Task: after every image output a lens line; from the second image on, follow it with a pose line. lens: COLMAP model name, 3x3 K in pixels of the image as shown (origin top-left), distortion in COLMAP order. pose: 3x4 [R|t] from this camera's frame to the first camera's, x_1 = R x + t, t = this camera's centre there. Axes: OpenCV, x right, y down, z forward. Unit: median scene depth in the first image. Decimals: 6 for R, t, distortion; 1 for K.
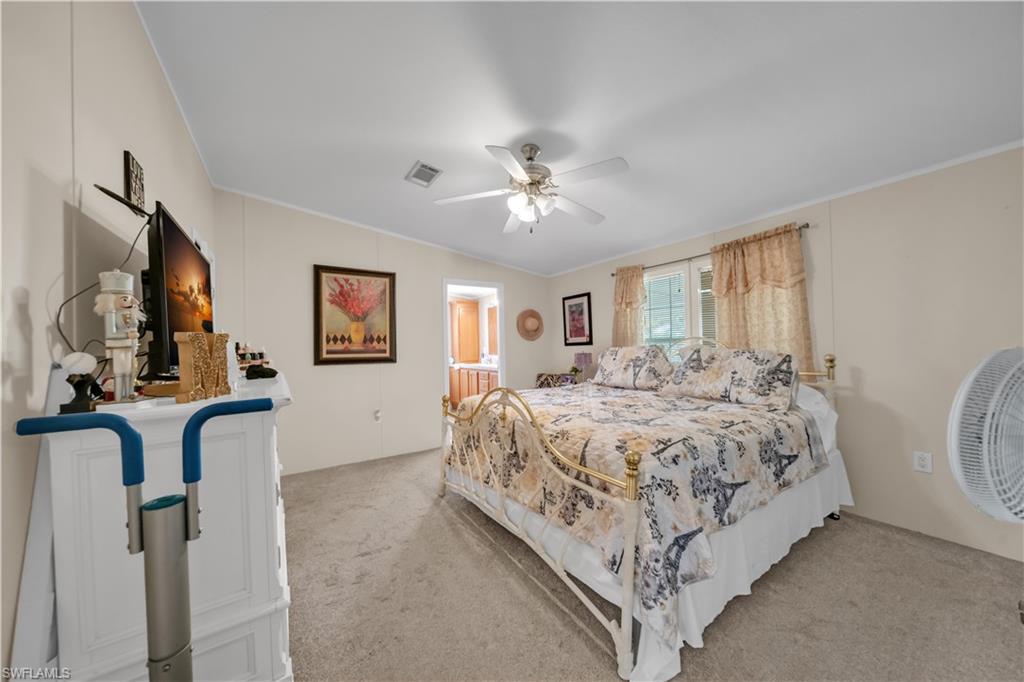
lens RADIAL K [[355.6, 0, 509.9], [0, 355.6, 343.8], [0, 0, 1]] dist [-0.000575, 0.000013]
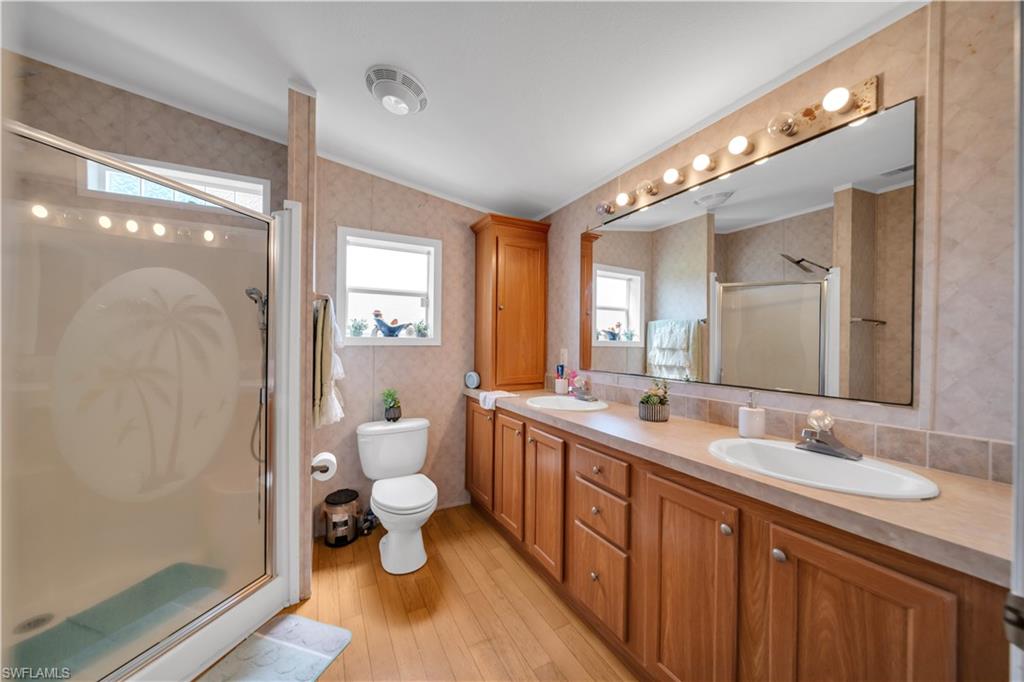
lens RADIAL K [[355.6, 0, 509.9], [0, 355.6, 343.8], [0, 0, 1]] dist [-0.000575, 0.000013]
pose [[0.996771, 0.031999, -0.073648, -0.101413], [-0.031428, 0.999466, 0.008889, 0.004791], [0.073893, -0.006546, 0.997245, 0.646918]]
